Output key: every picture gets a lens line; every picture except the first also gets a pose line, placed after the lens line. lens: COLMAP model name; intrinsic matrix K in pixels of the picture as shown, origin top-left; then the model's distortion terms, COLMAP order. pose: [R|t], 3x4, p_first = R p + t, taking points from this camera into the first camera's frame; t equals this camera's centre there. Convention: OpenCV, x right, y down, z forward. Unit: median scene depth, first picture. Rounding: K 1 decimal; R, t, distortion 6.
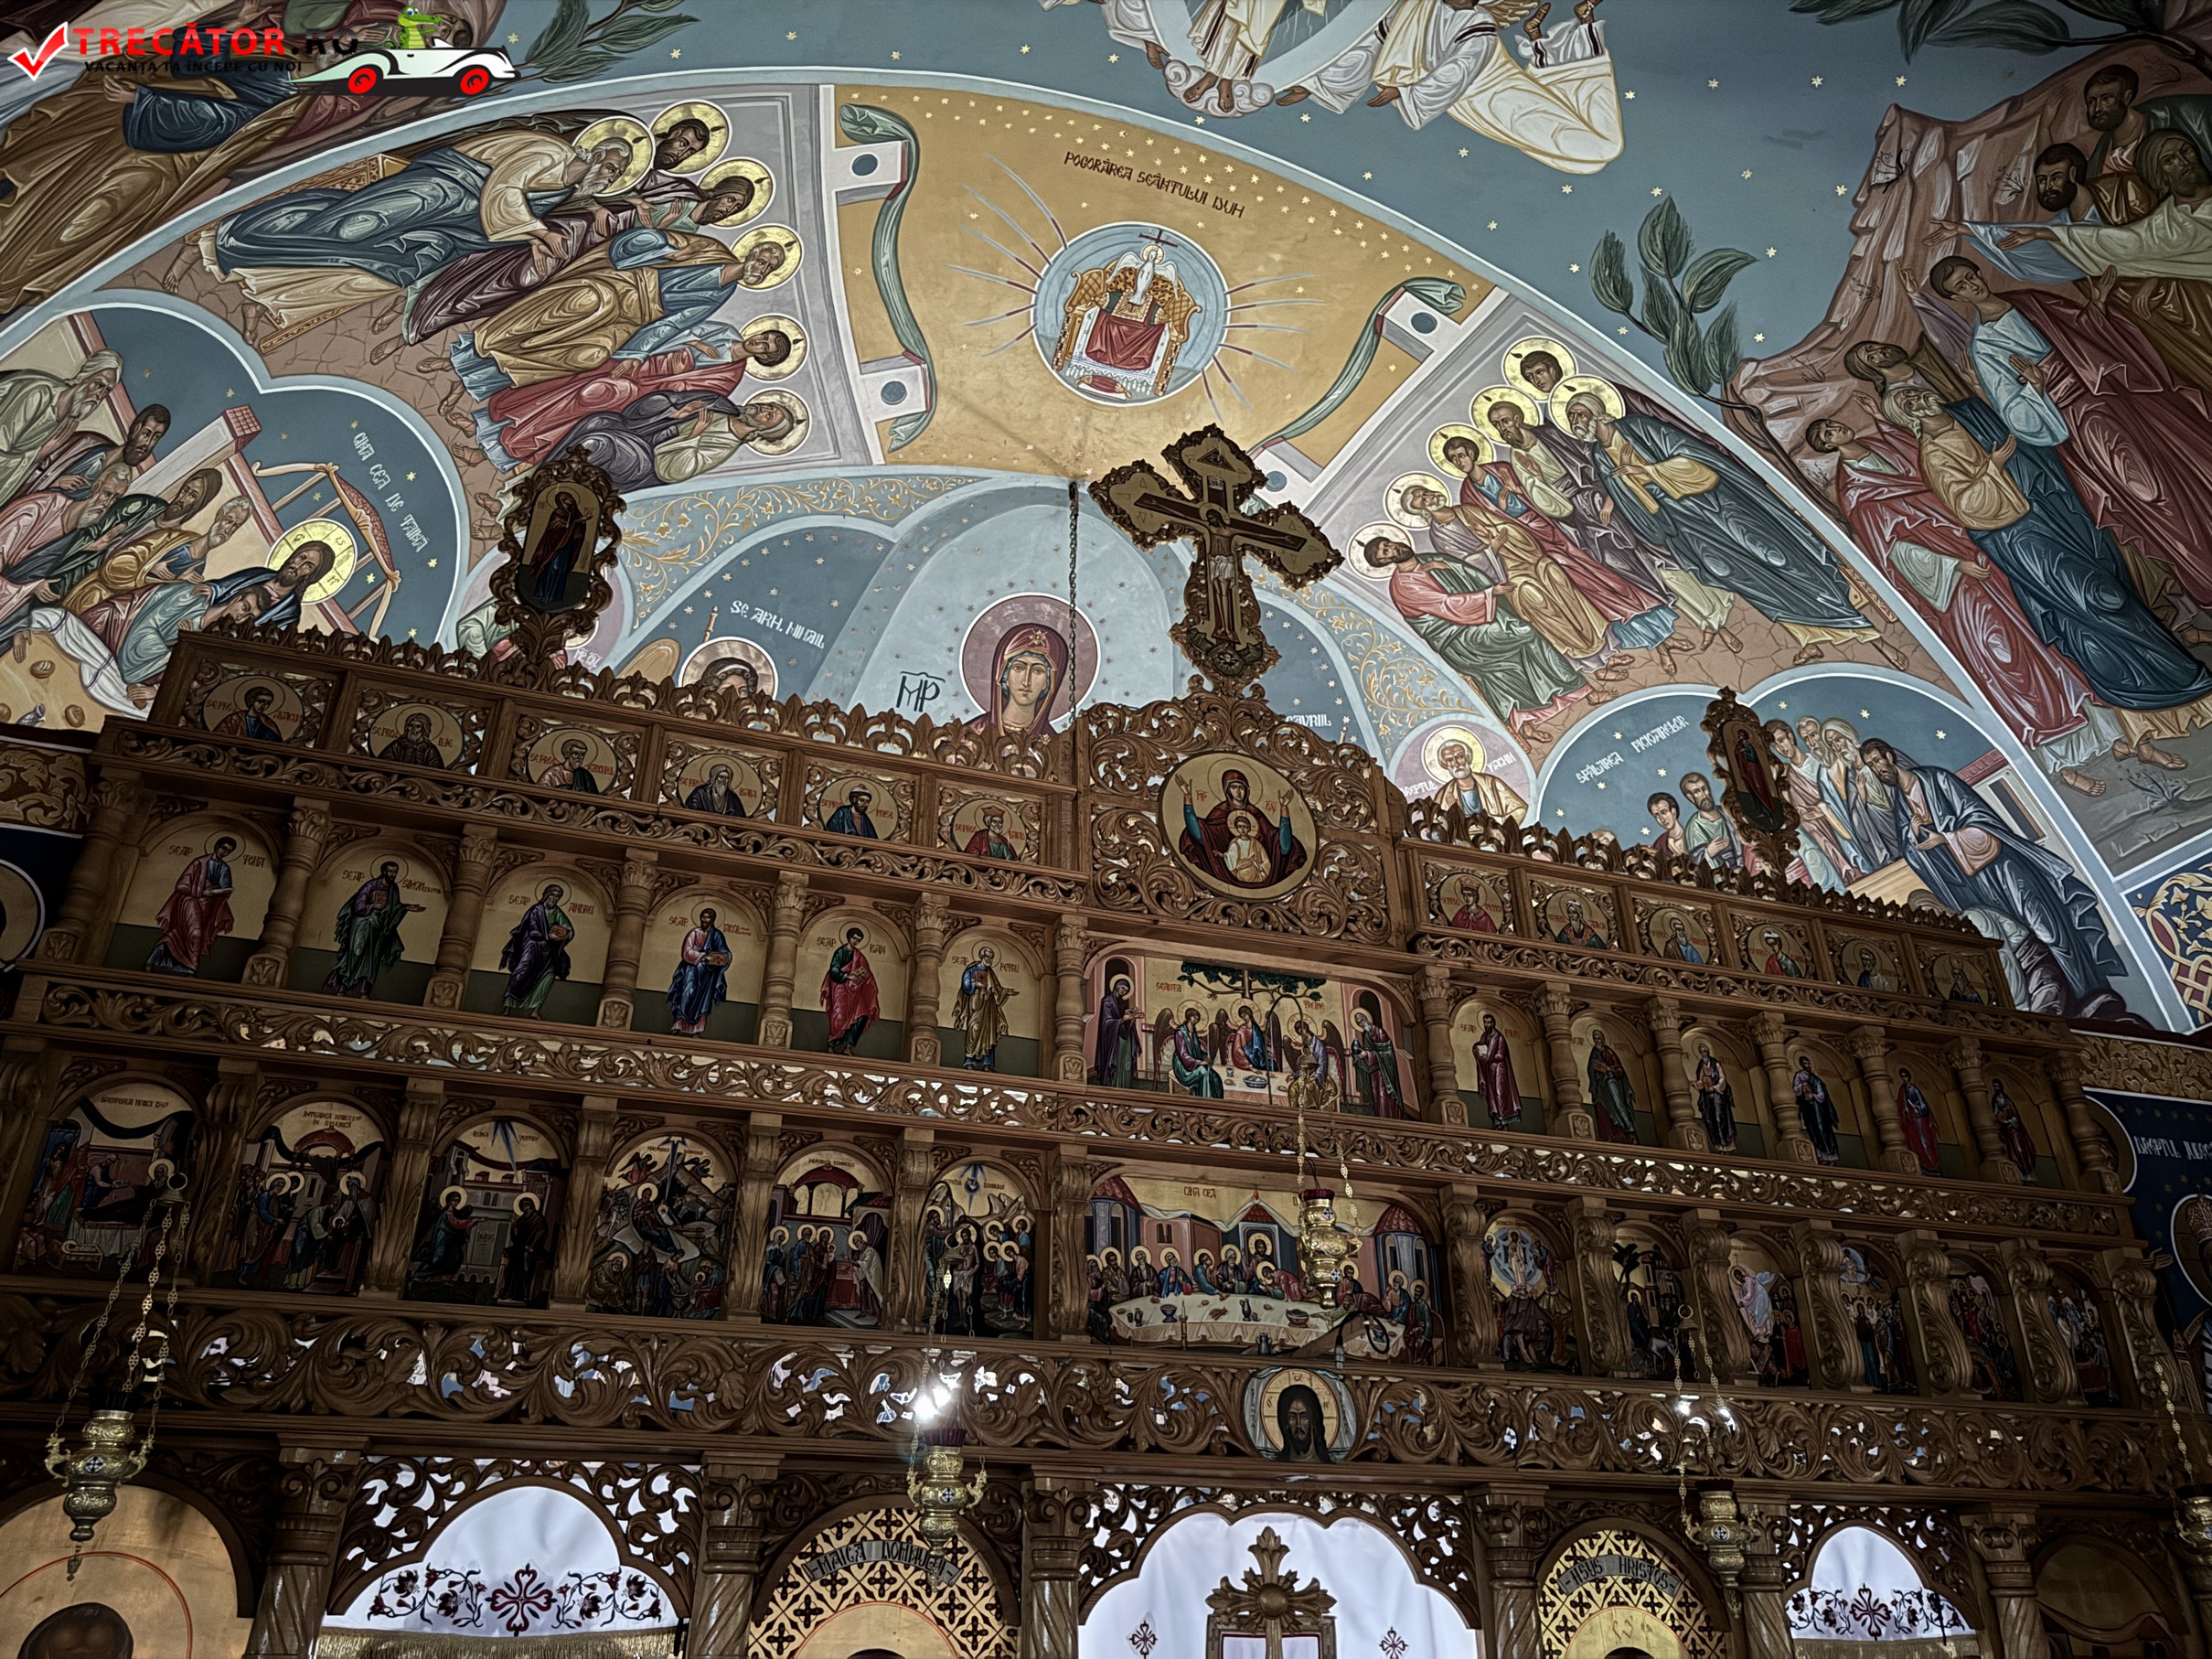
lens RADIAL K [[1543.1, 0, 1101.7], [0, 1543.1, 827.3], [0, 0, 1]] dist [0.075145, -0.106608]
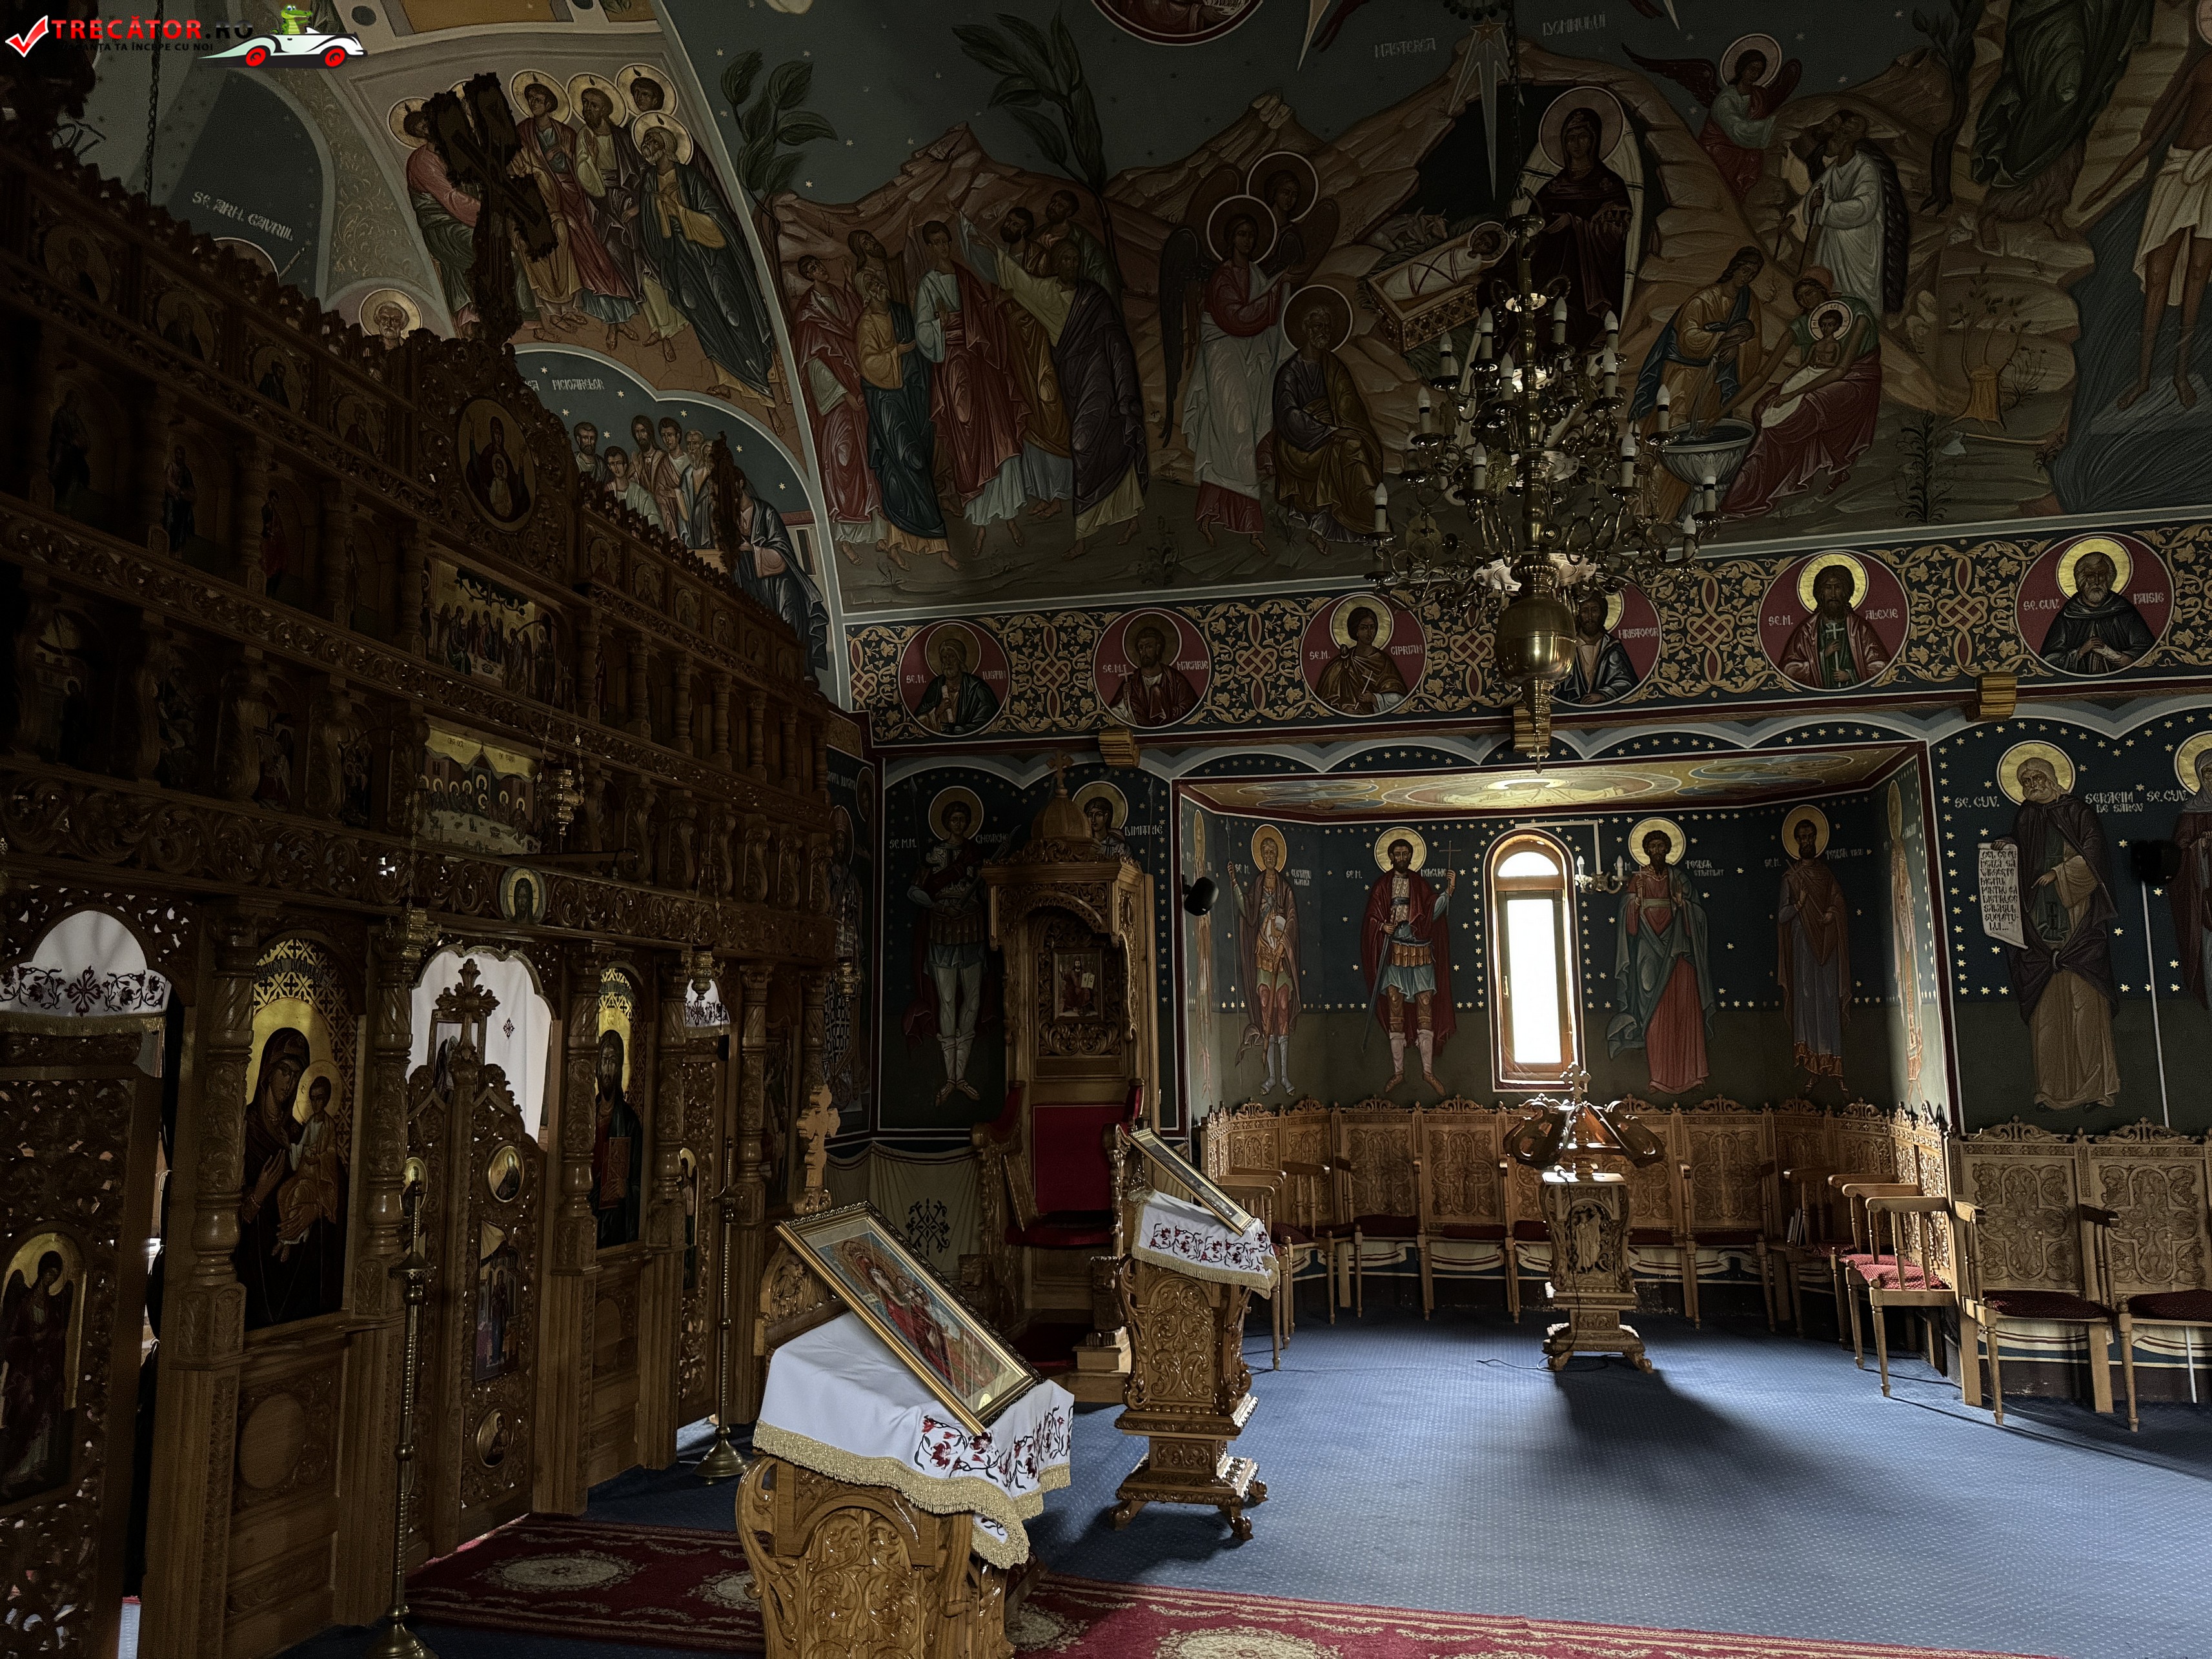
lens RADIAL K [[1541.8, 0, 1089.3], [0, 1541.8, 833.0], [0, 0, 1]] dist [0.010424, -0.023825]
pose [[0.527152, 0.110594, 0.842544, -0.813640], [-0.390795, 0.911978, 0.124800, -0.088302], [-0.754579, -0.395051, 0.523970, -0.197129]]
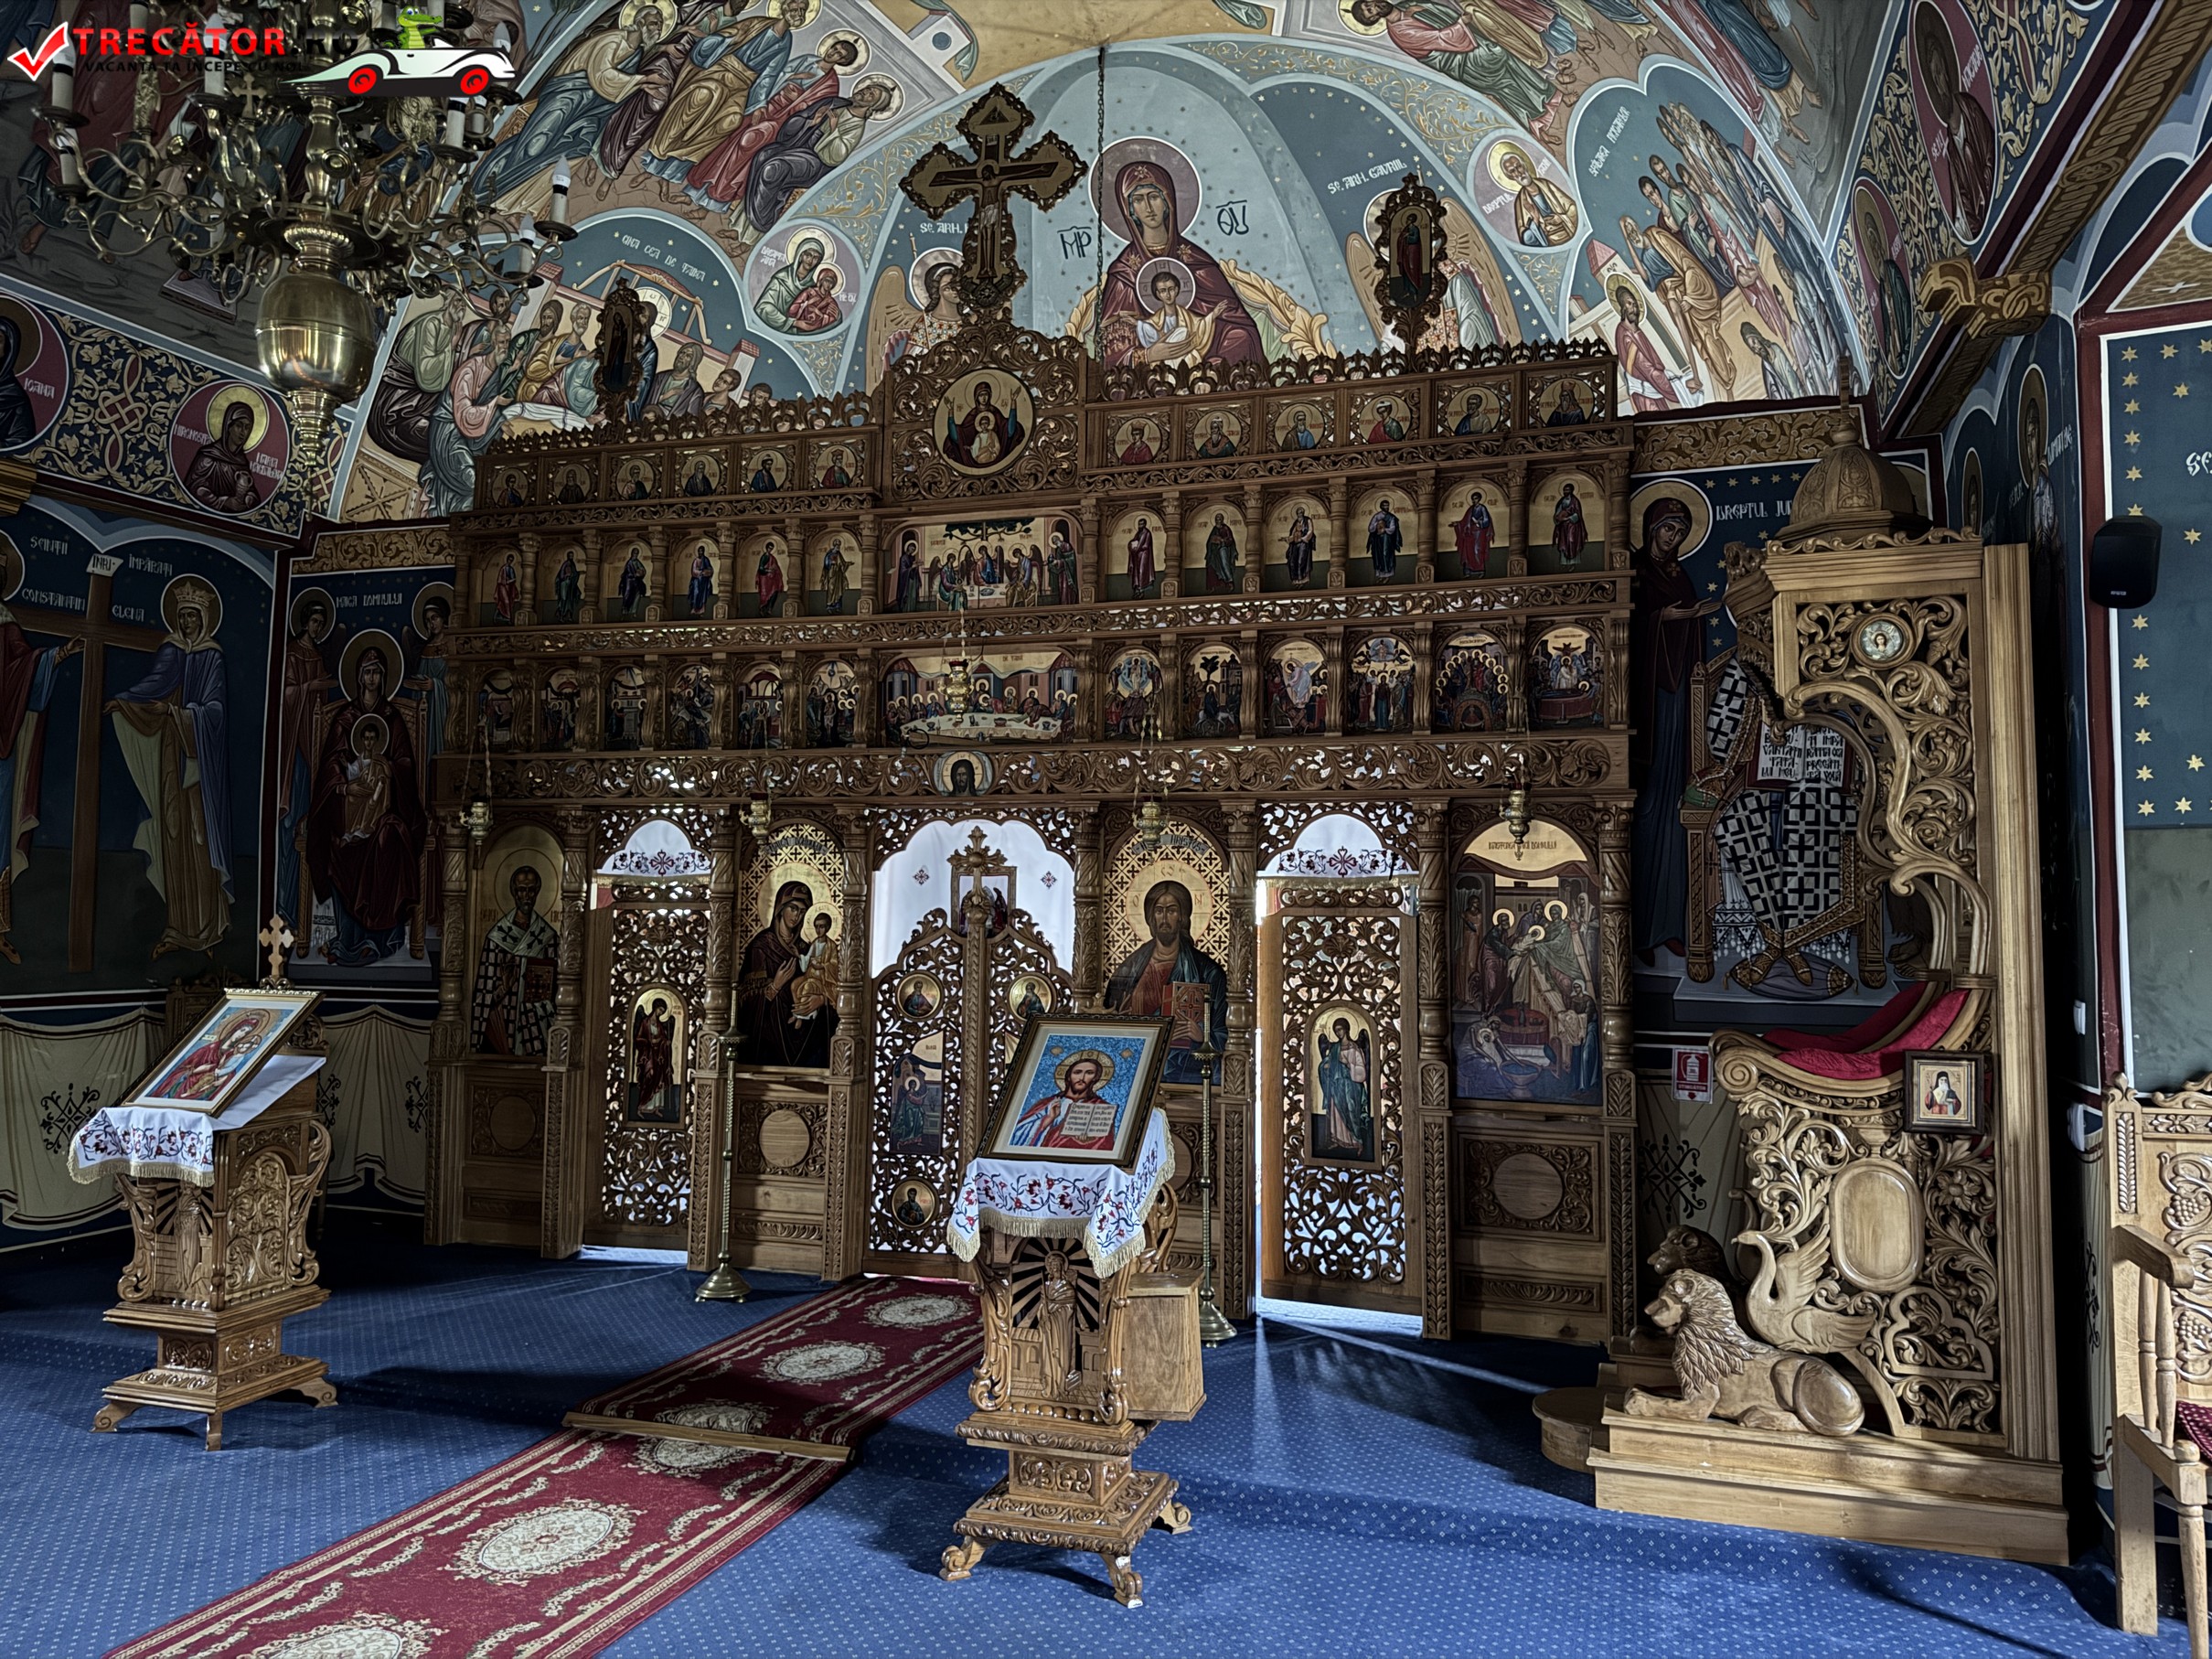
lens RADIAL K [[1542.4, 0, 1110.1], [0, 1542.4, 822.1], [0, 0, 1]] dist [0.141652, -0.215175]
pose [[0.806345, -0.027906, -0.590786, 1.297188], [0.269344, 0.906621, 0.324795, -0.131926], [0.526556, -0.421022, 0.738566, -0.319883]]
